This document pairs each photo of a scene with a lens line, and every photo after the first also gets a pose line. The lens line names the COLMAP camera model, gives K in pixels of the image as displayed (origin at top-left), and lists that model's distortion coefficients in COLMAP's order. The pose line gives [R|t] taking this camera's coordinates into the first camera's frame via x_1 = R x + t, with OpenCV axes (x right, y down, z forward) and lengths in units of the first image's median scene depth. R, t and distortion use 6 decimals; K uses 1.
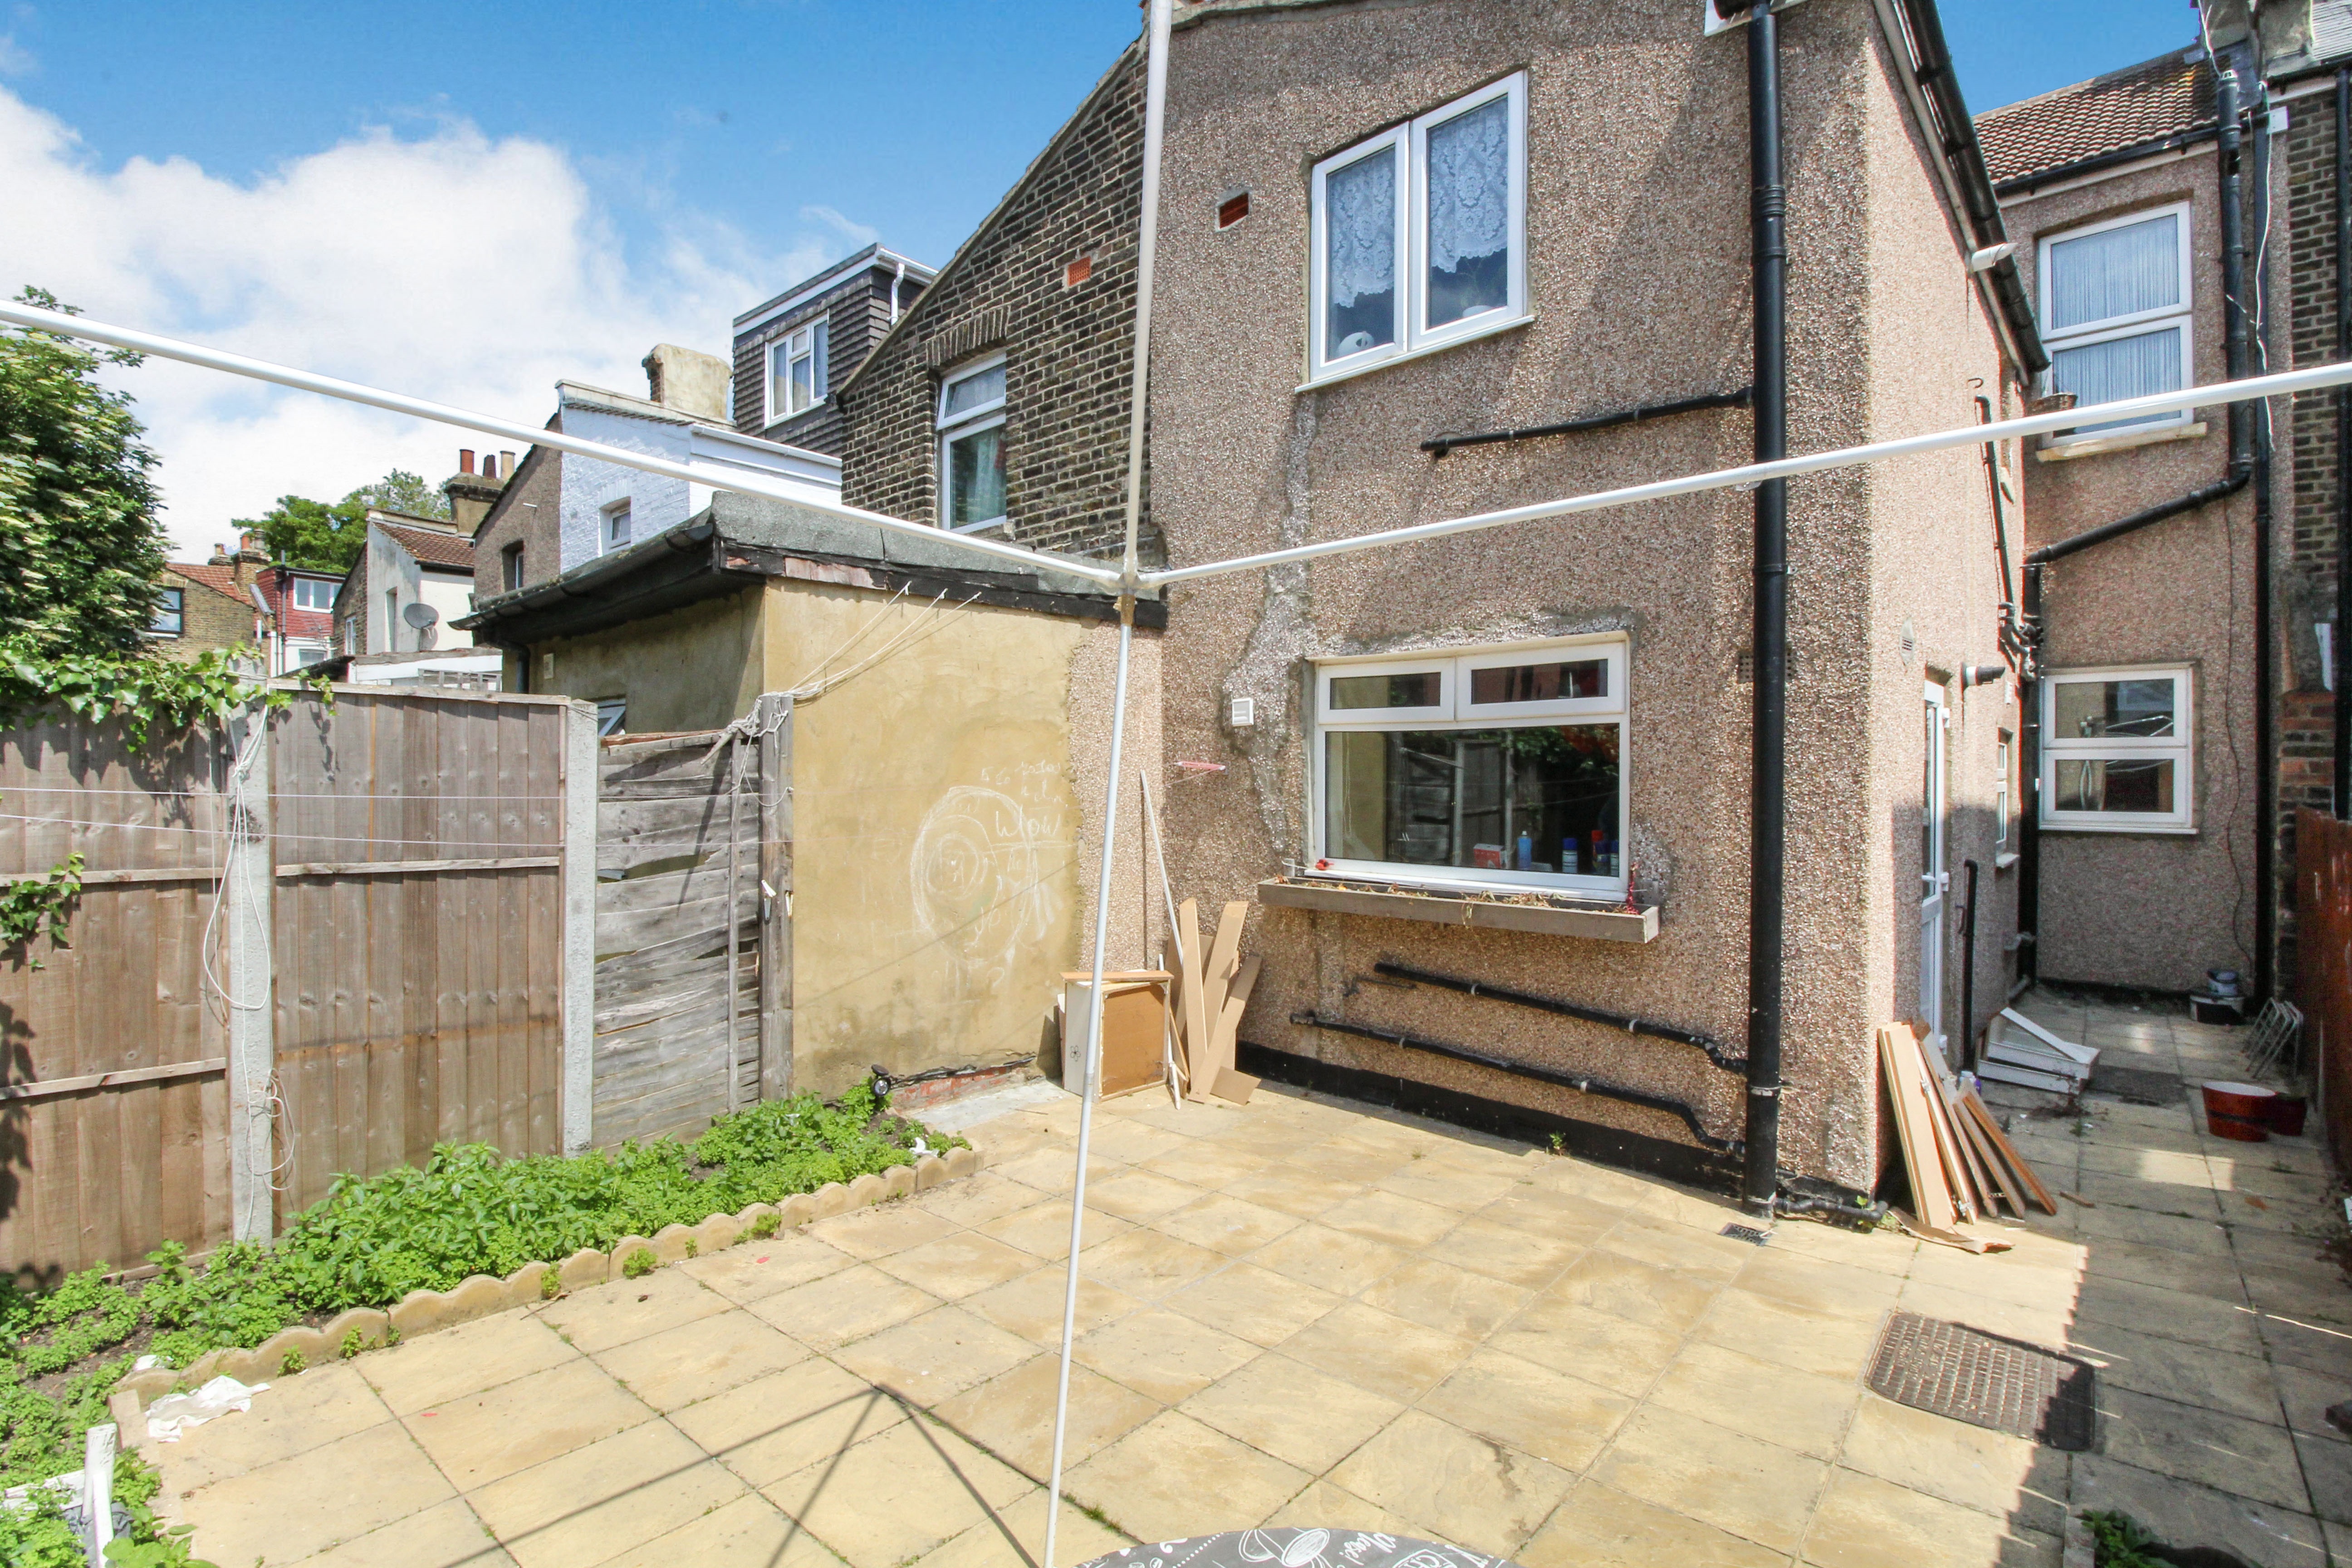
lens RADIAL K [[1067.0, 0, 1176.0], [0, 1067.0, 784.0], [0, 0, 1]] dist [-0.002893, -0.000645]
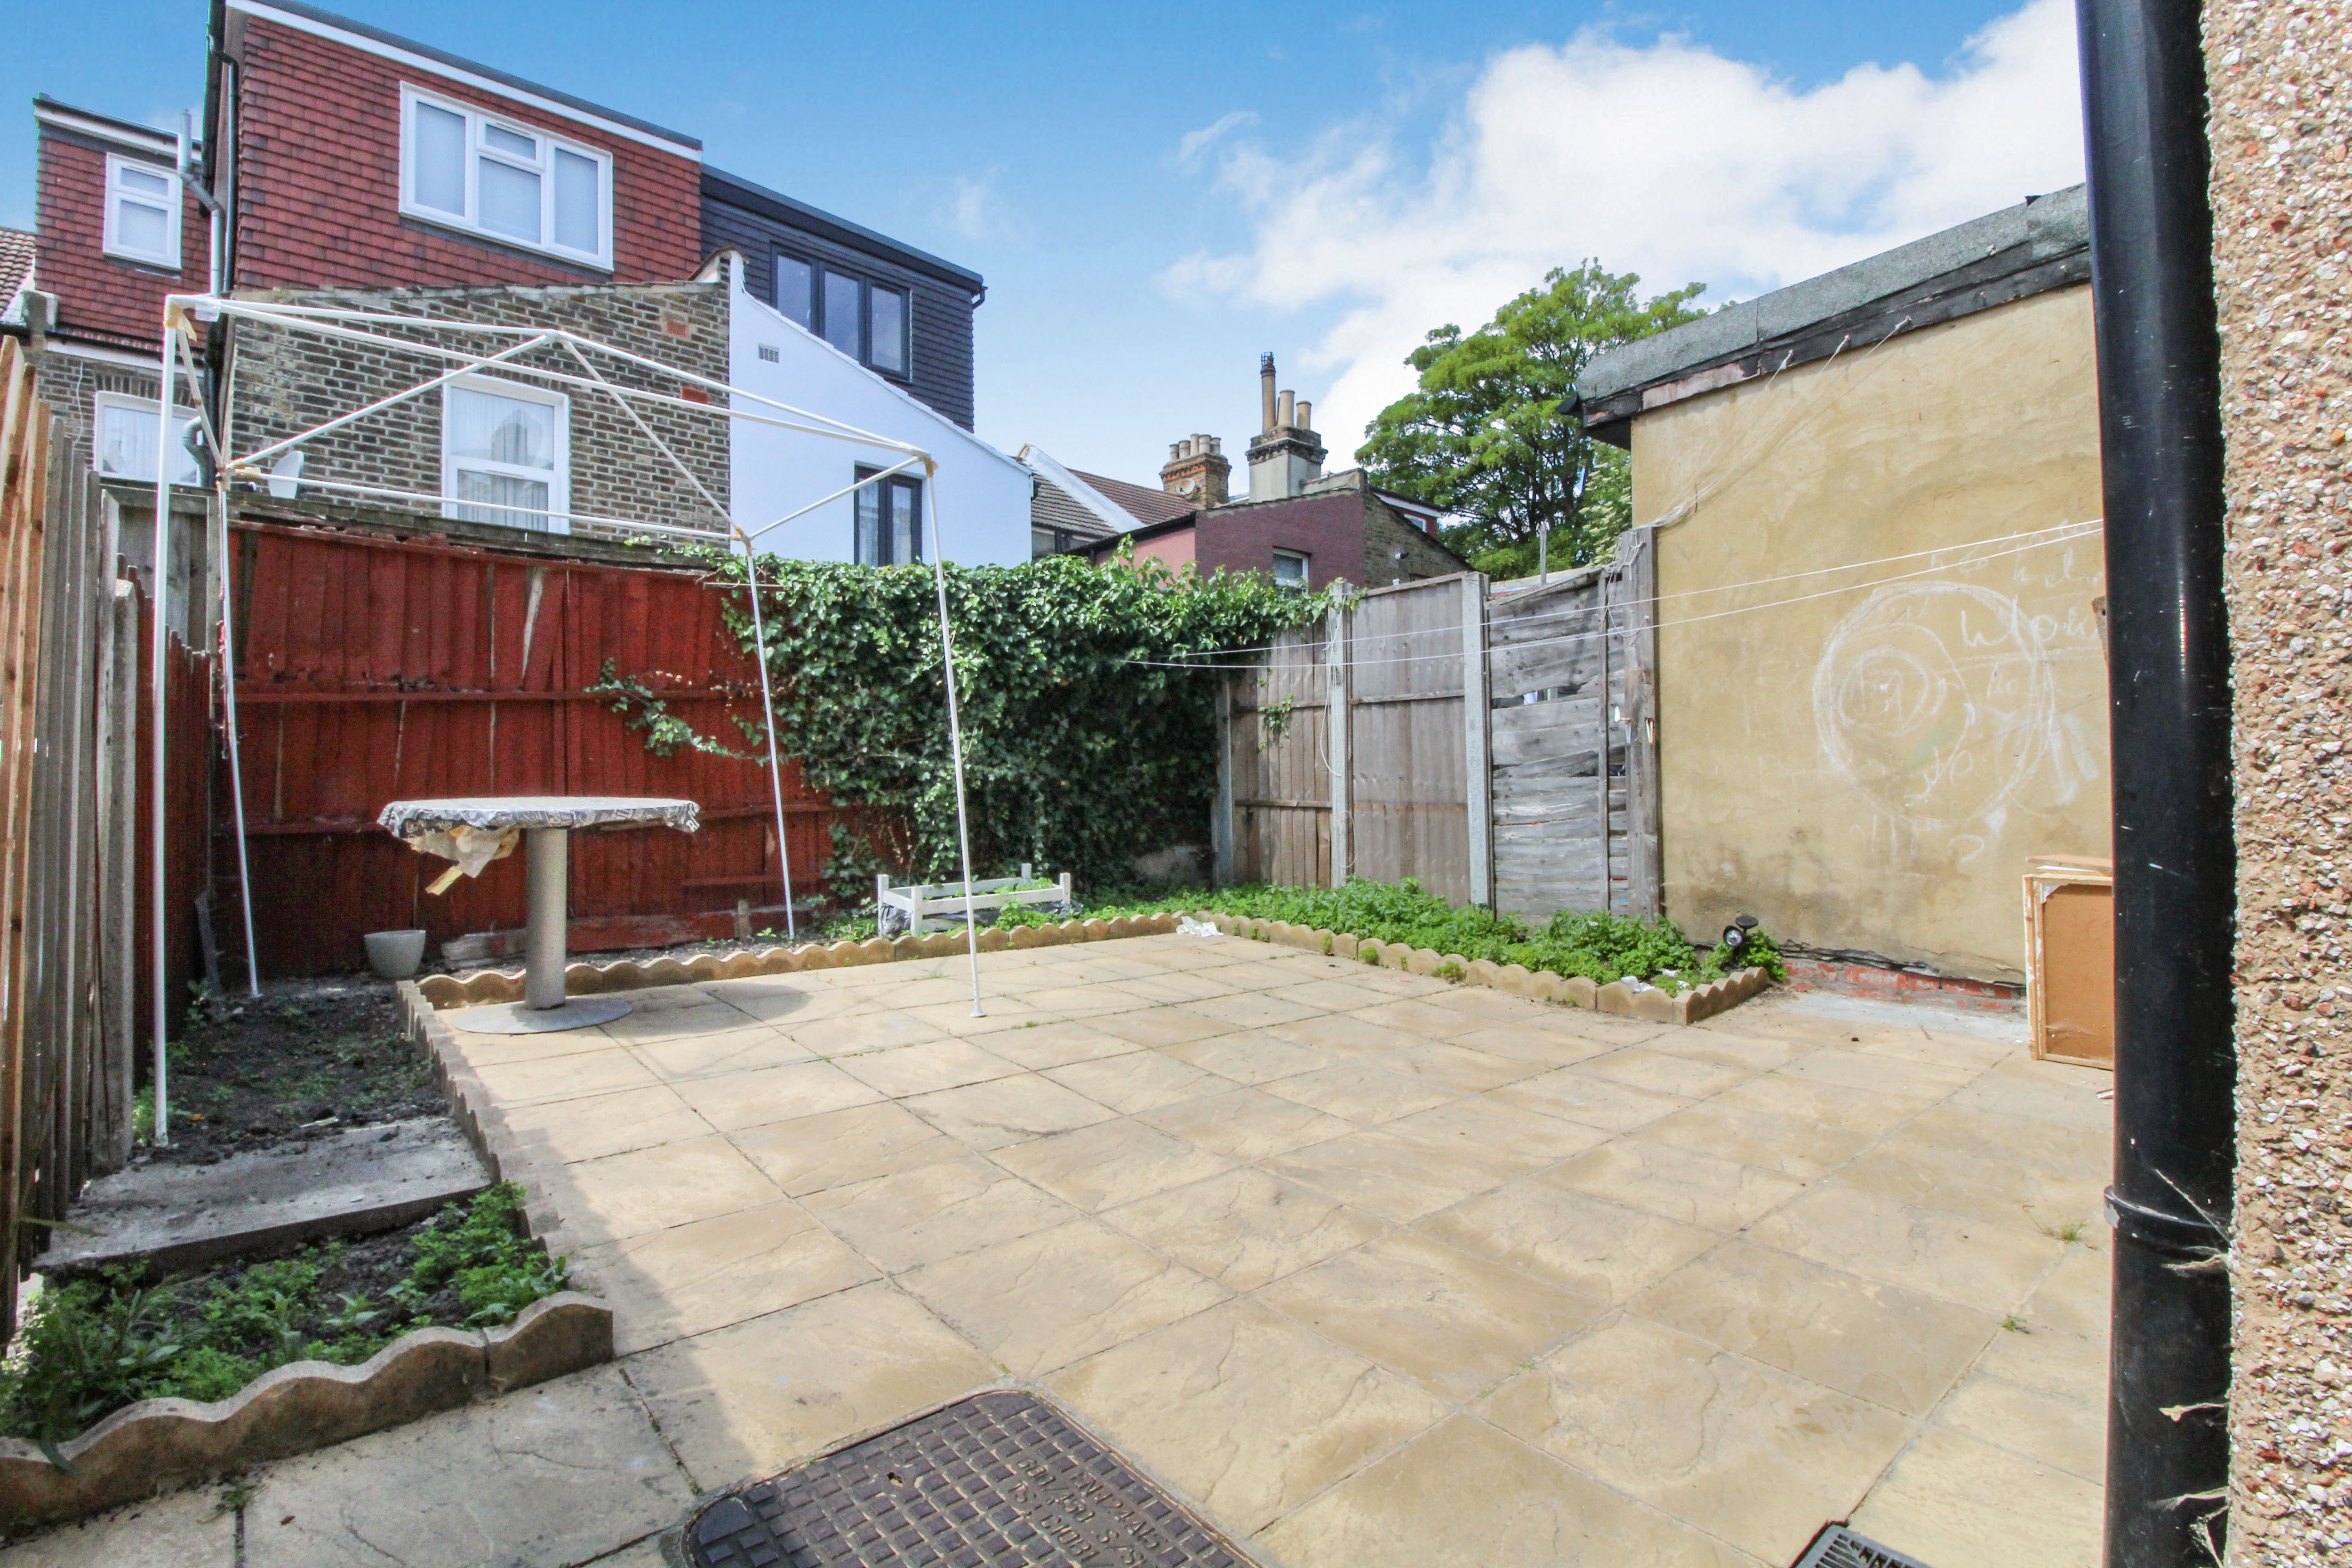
lens RADIAL K [[1067.0, 0, 1176.0], [0, 1067.0, 784.0], [0, 0, 1]] dist [-0.002893, -0.000645]
pose [[-0.140822, 0.000303, -0.990035, 0.751901], [0.008374, 0.999965, -0.000885, 0.170415], [0.990000, -0.008415, -0.140819, 0.742135]]
